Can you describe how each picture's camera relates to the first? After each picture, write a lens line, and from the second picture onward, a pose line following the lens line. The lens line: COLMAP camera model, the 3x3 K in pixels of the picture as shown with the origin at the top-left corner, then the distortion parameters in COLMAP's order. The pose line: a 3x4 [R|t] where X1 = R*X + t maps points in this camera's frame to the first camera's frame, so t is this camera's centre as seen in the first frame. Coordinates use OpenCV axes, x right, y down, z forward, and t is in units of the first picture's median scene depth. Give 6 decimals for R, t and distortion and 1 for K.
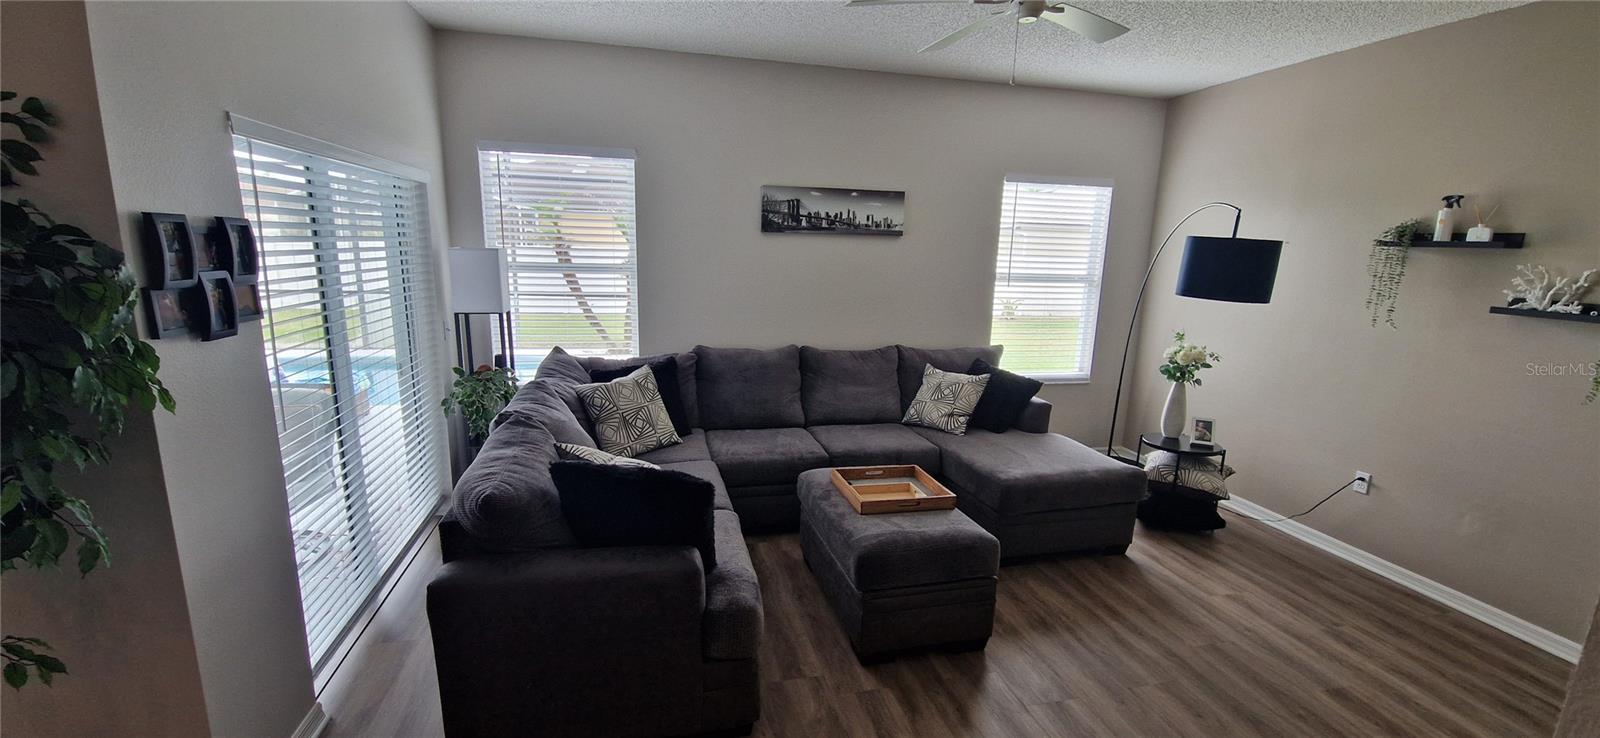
lens RADIAL K [[649.8, 0, 788.8], [0, 649.8, 373.4], [0, 0, 1]] dist [0.003569, -0.003125]
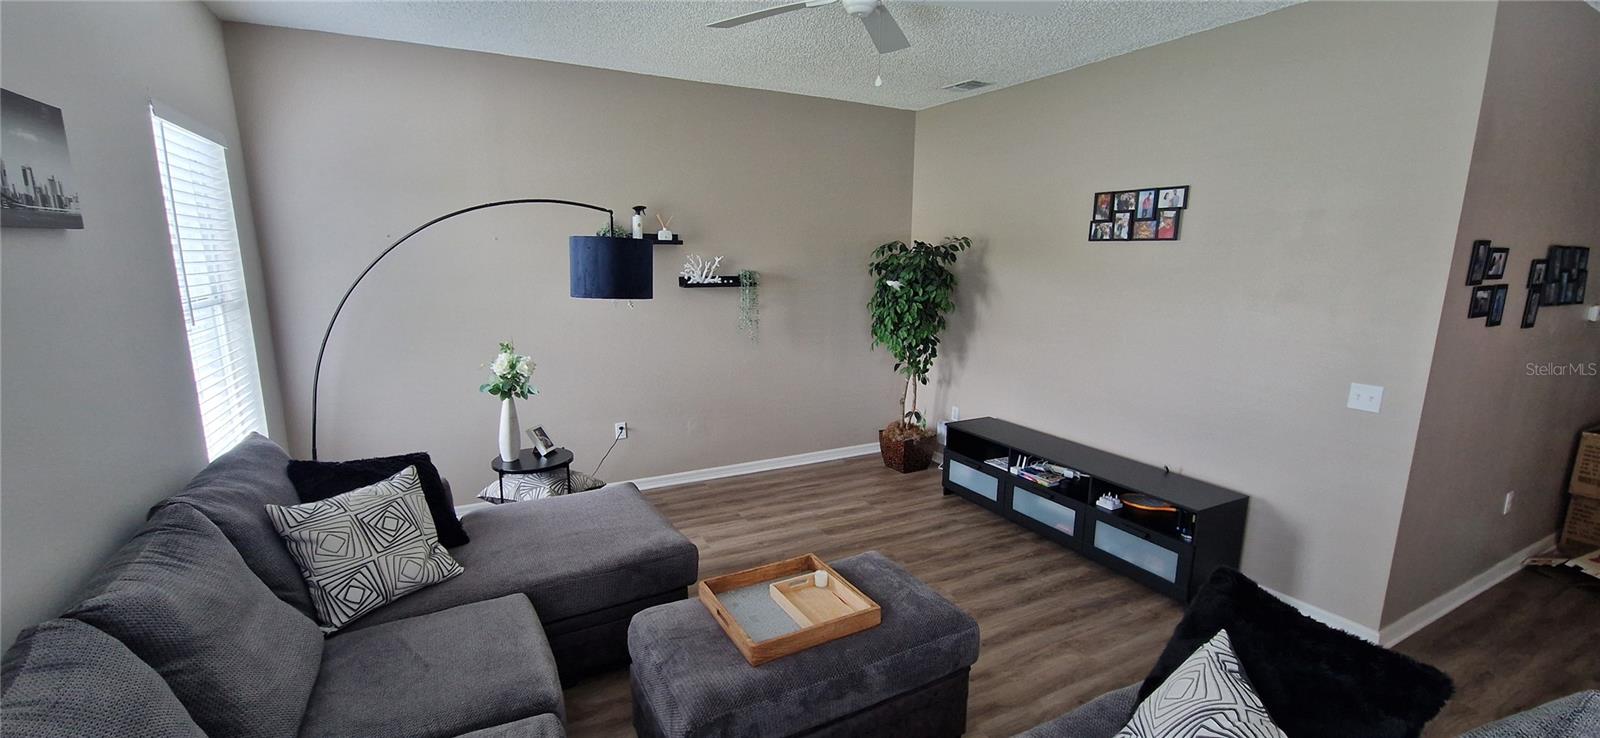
lens RADIAL K [[649.8, 0, 804.9], [0, 649.8, 373.6], [0, 0, 1]] dist [0.003569, -0.003125]
pose [[-0.242271, -0.203652, 0.948594, -0.460734], [0.183844, 0.950372, 0.250987, -0.229166], [-0.952631, 0.235201, -0.192808, 1.060602]]
